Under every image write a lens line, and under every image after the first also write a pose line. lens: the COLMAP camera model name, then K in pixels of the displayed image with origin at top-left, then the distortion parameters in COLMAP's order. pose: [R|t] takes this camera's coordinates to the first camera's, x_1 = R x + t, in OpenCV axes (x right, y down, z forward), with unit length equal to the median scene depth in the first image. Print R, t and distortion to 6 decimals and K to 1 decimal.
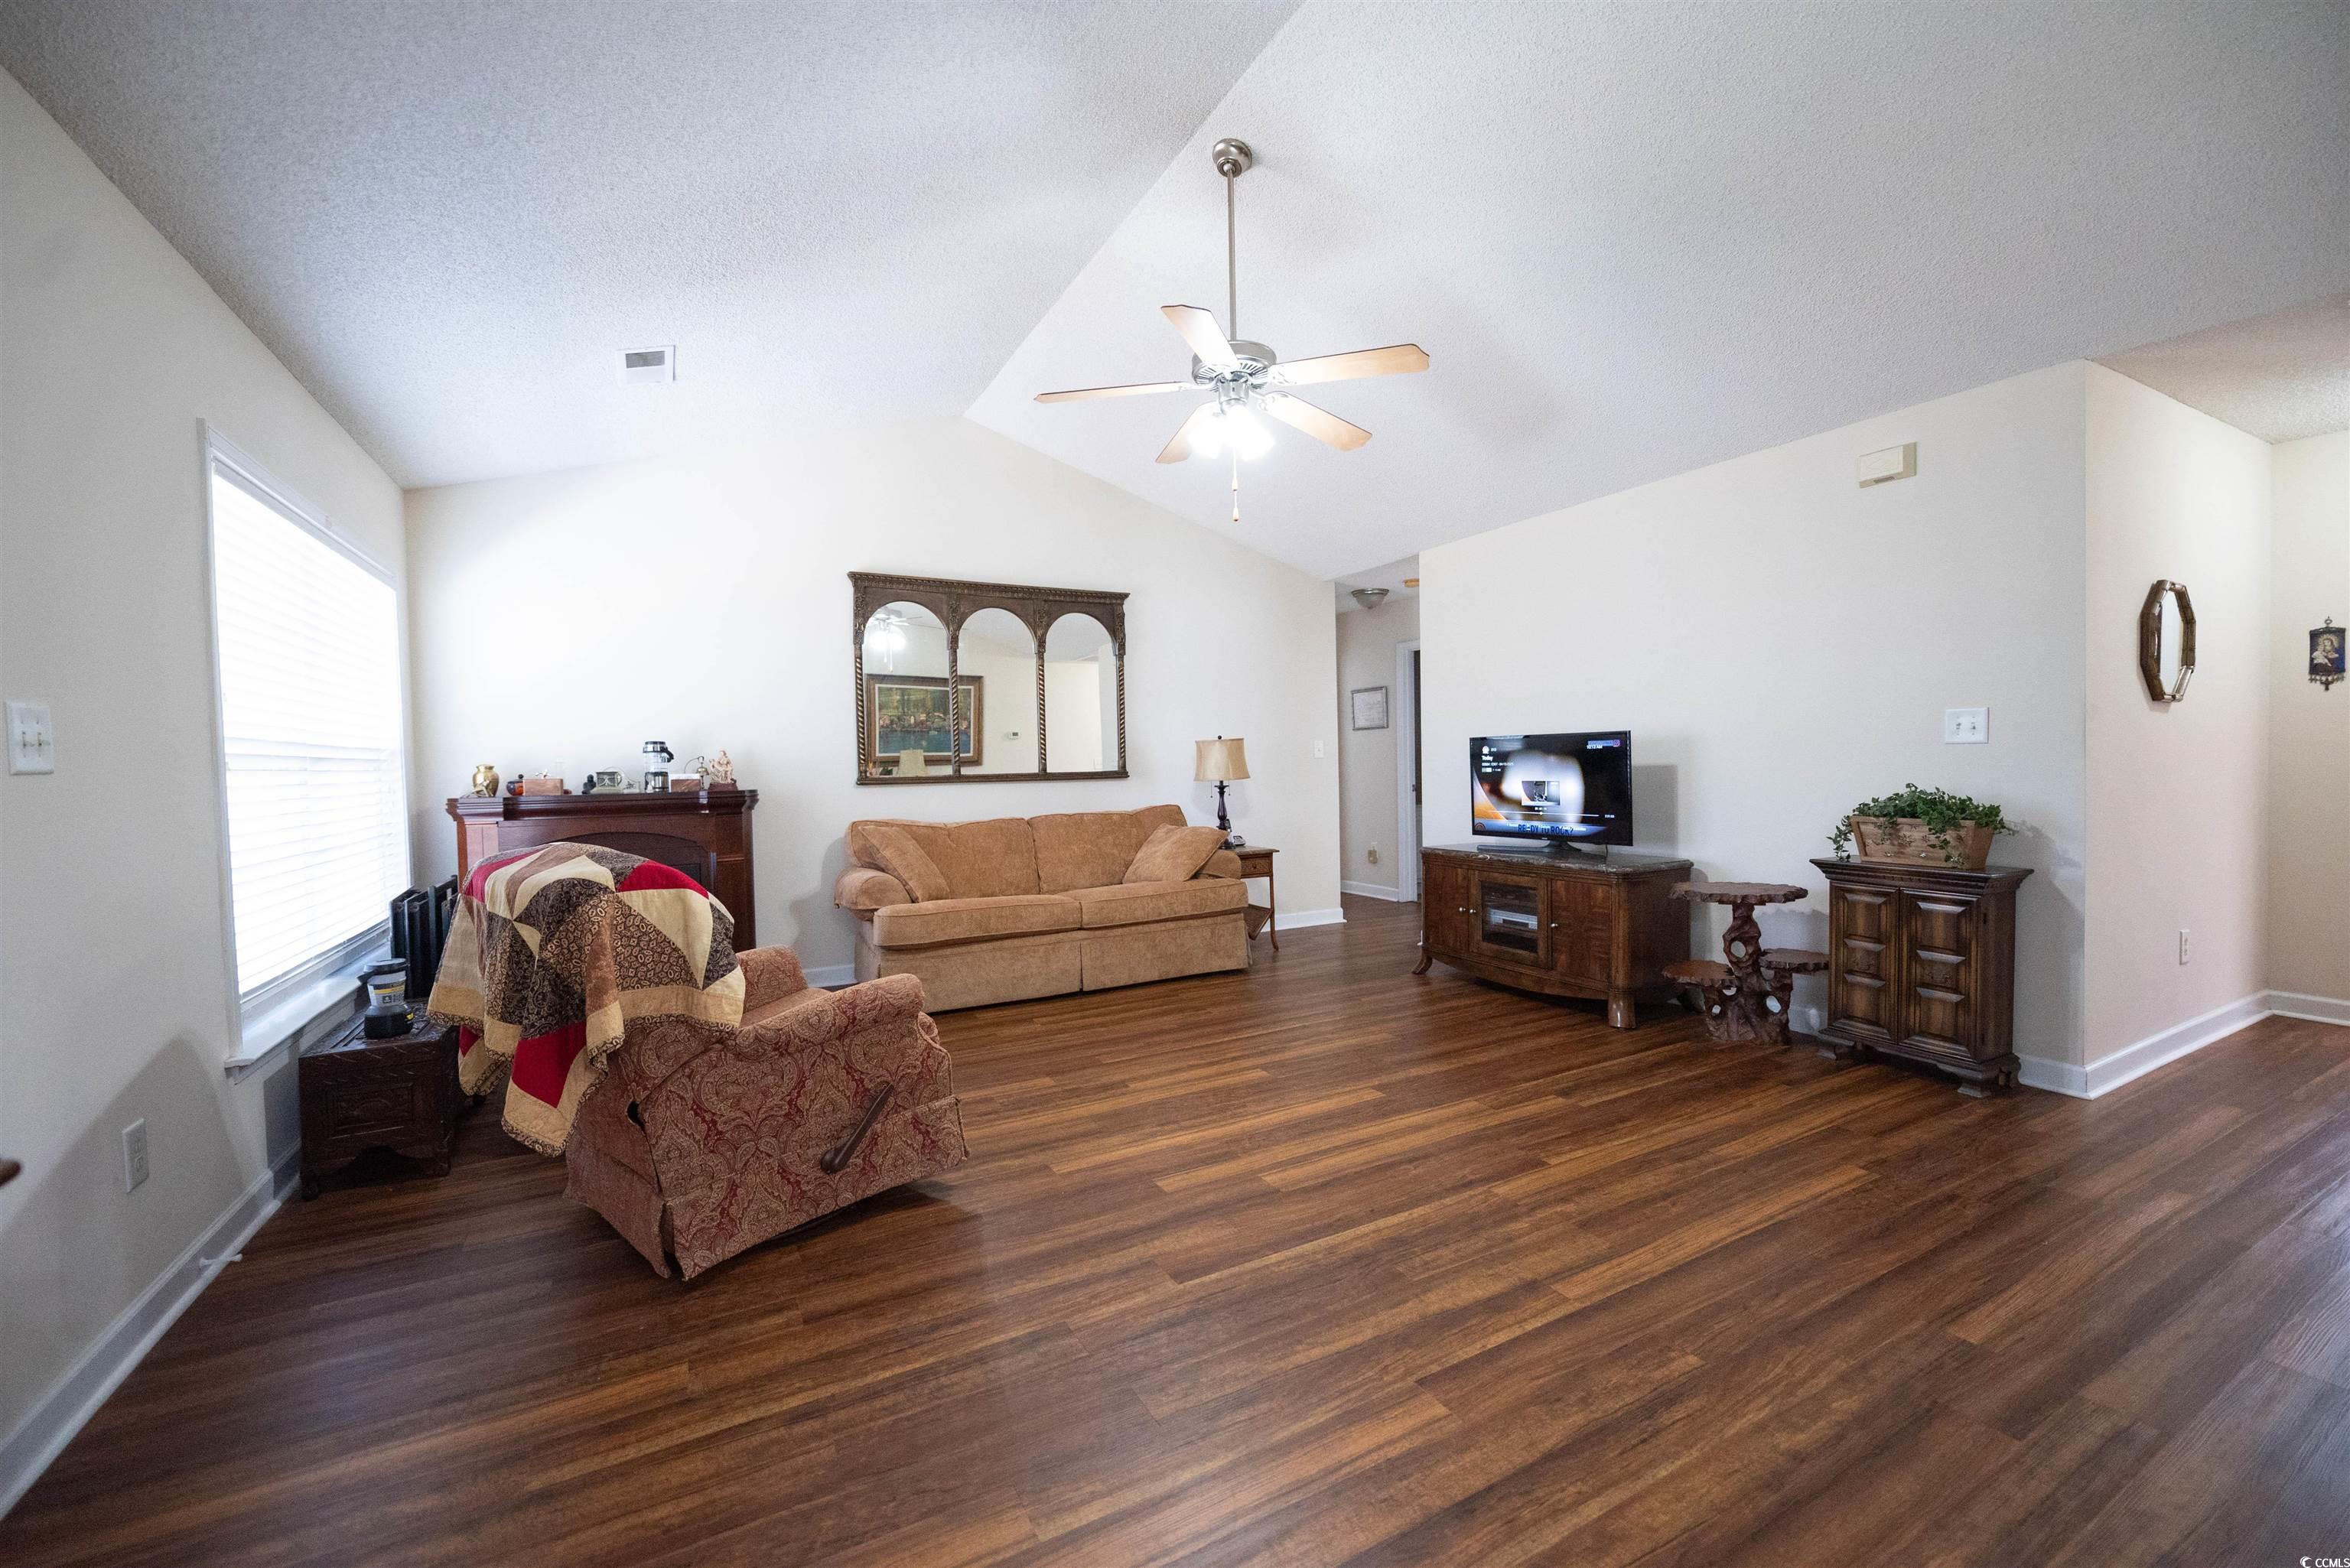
lens RADIAL K [[929.9, 0, 1175.0], [0, 929.9, 784.0], [0, 0, 1]] dist [-0.005698, -0.000558]
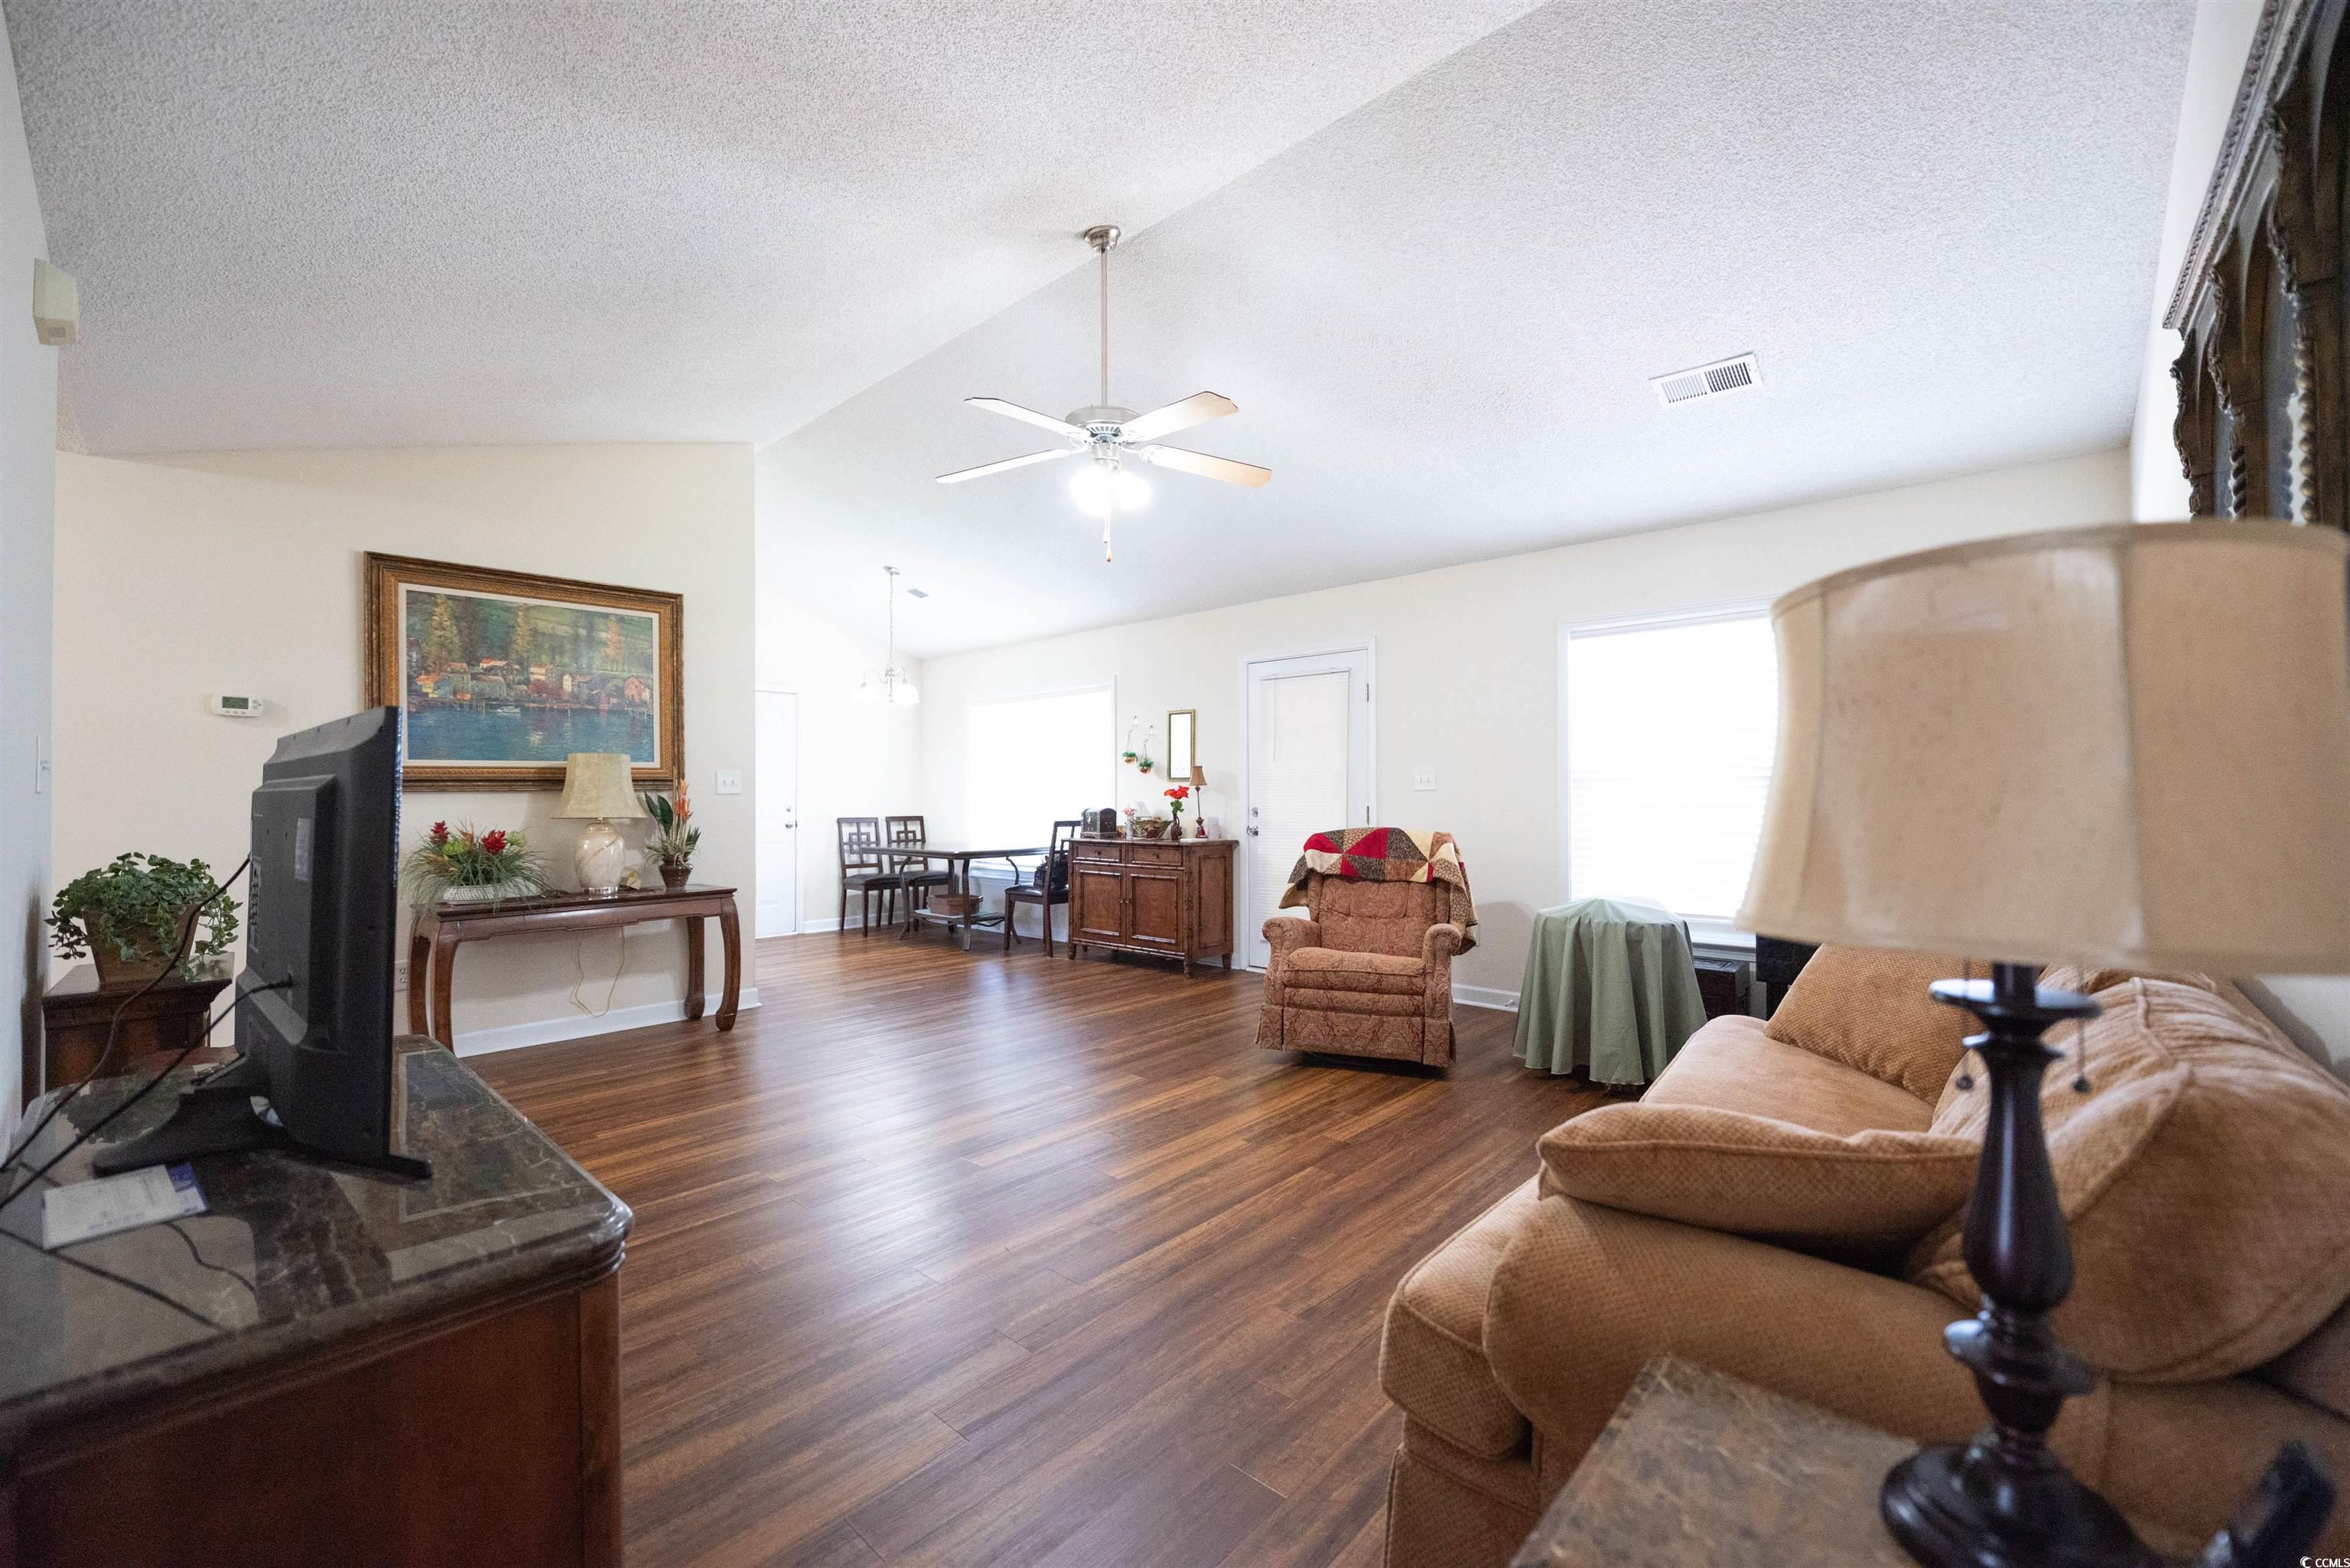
lens RADIAL K [[929.9, 0, 1175.0], [0, 929.9, 784.0], [0, 0, 1]] dist [-0.005698, -0.000558]
pose [[-0.943977, 0.019508, -0.329434, 0.269160], [0.014832, 0.999751, 0.016701, -0.040171], [0.329677, 0.010879, -0.944031, 1.584005]]
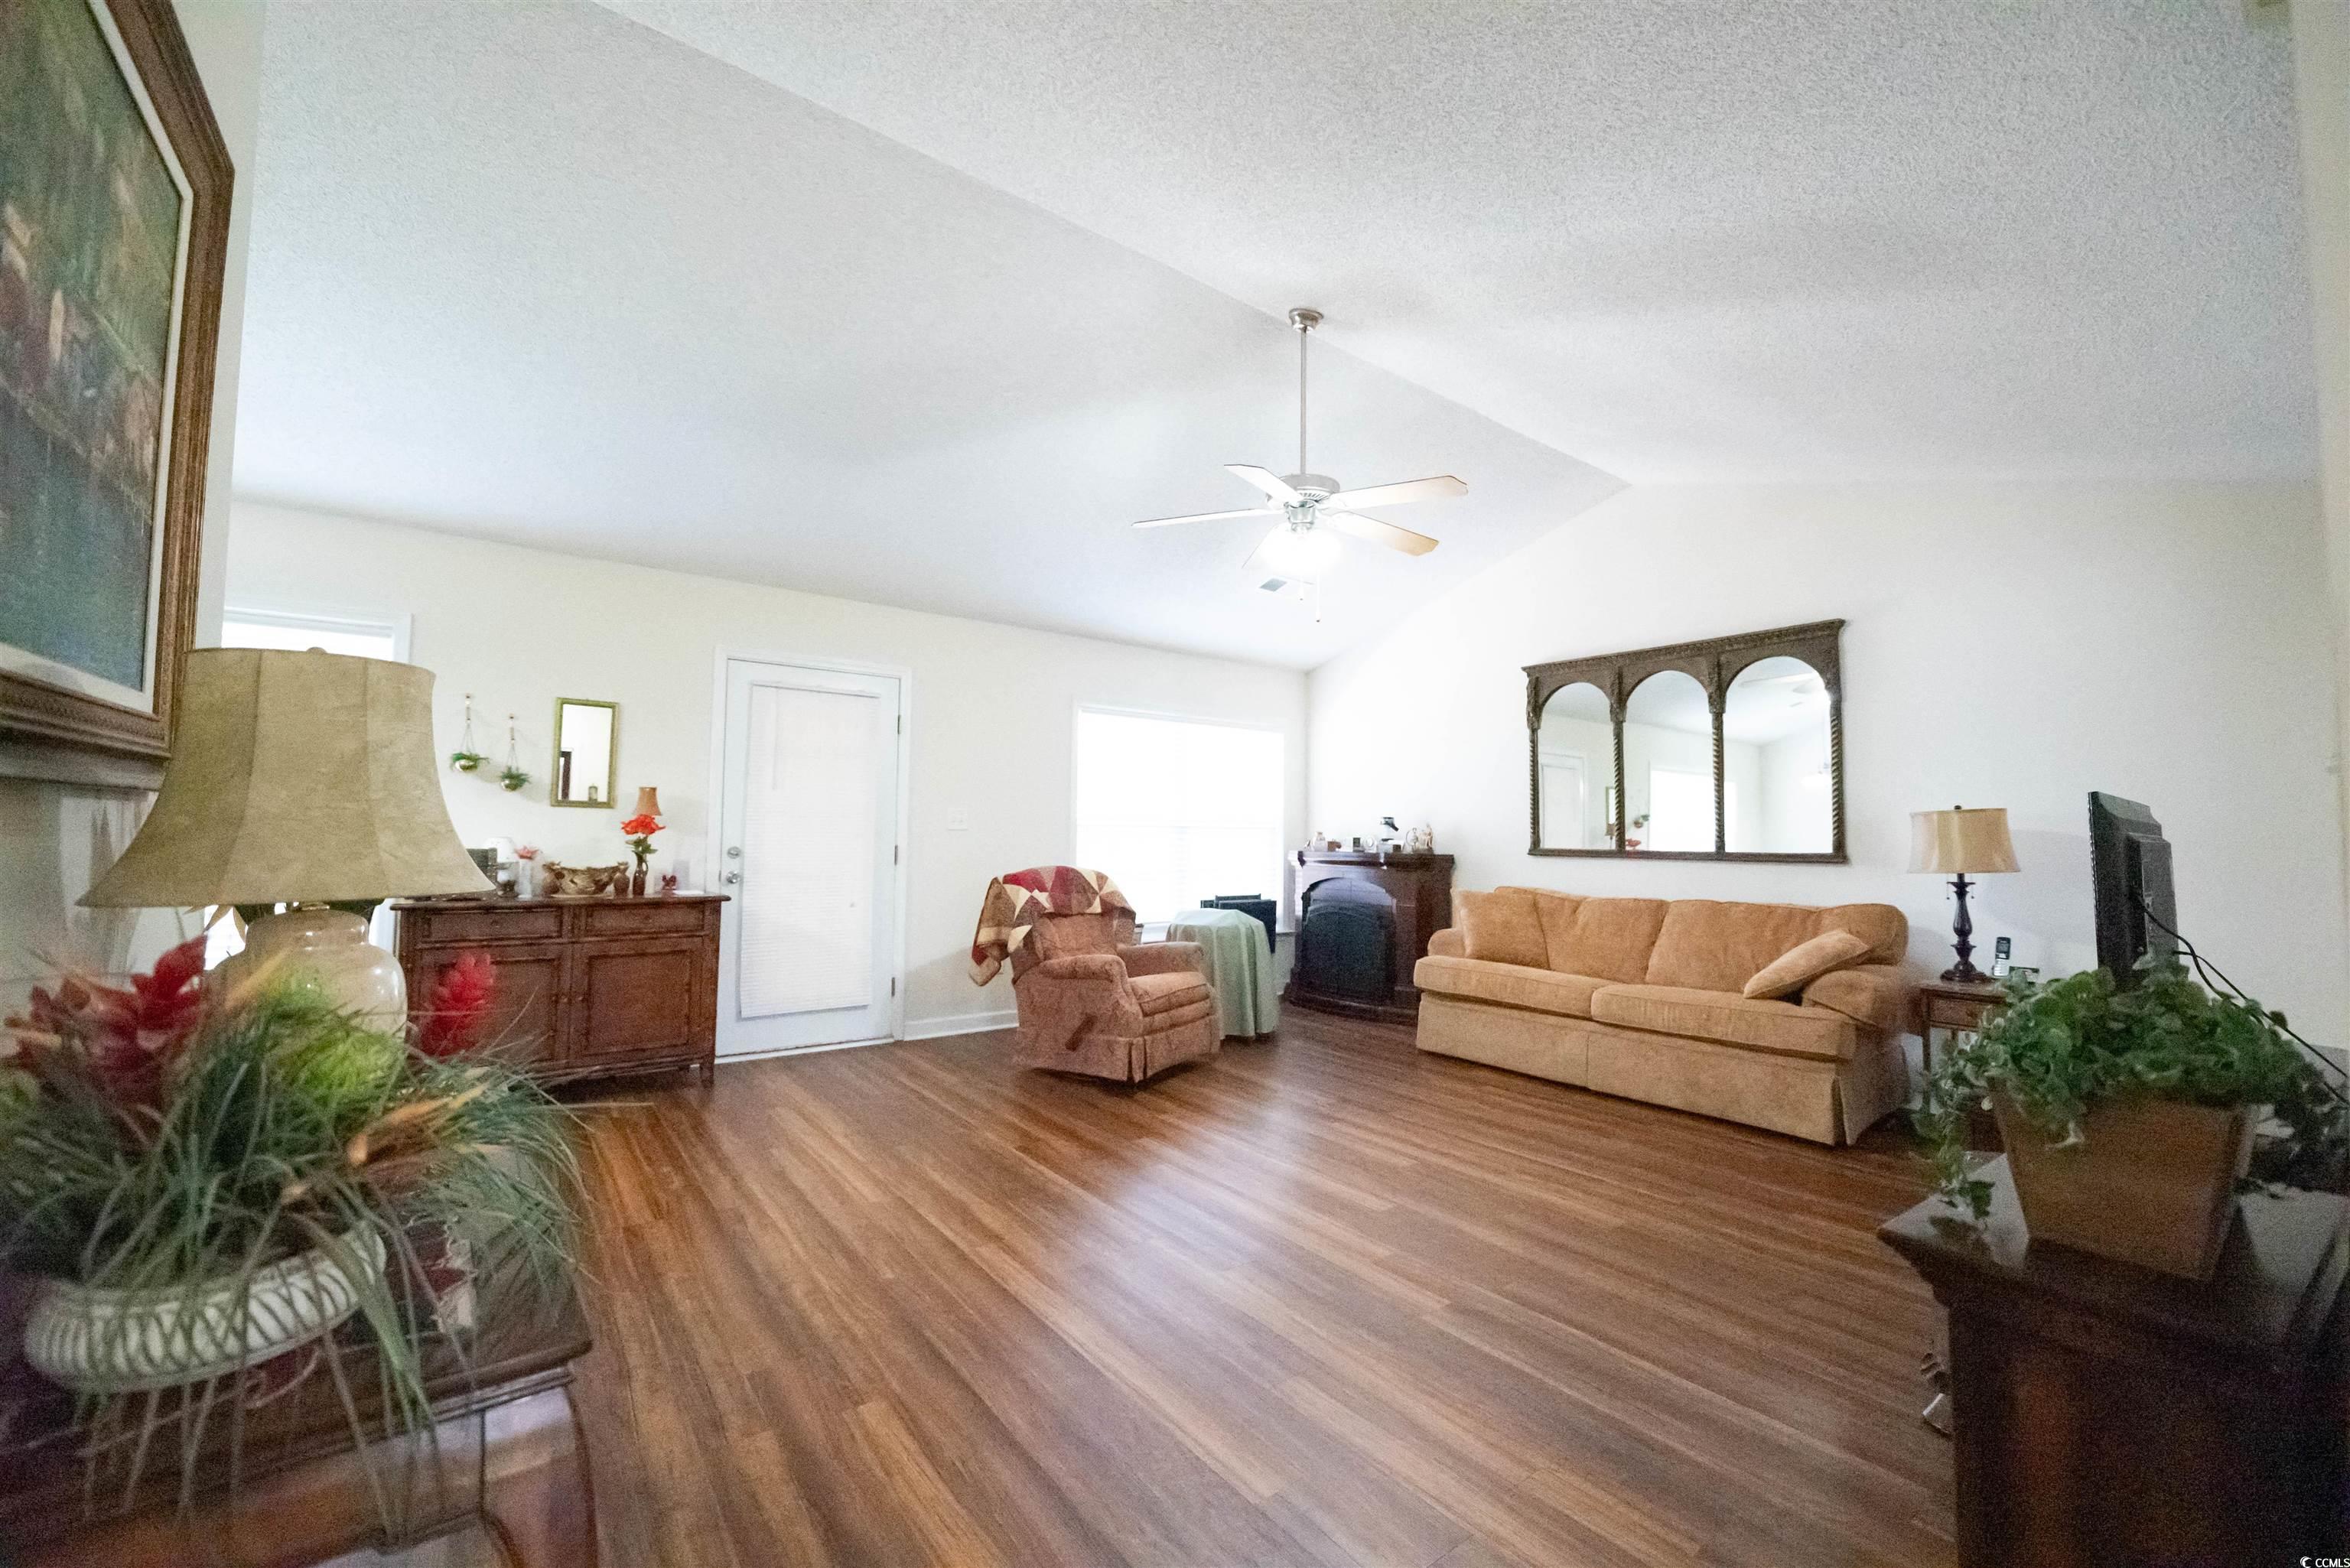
lens RADIAL K [[927.7, 0, 1175.0], [0, 927.7, 784.0], [0, 0, 1]] dist [-0.015314, -0.000064]
pose [[0.149665, -0.034690, -0.988128, 0.899453], [-0.040490, 0.998331, -0.041181, -0.027525], [0.987907, 0.046172, 0.148011, 0.535176]]
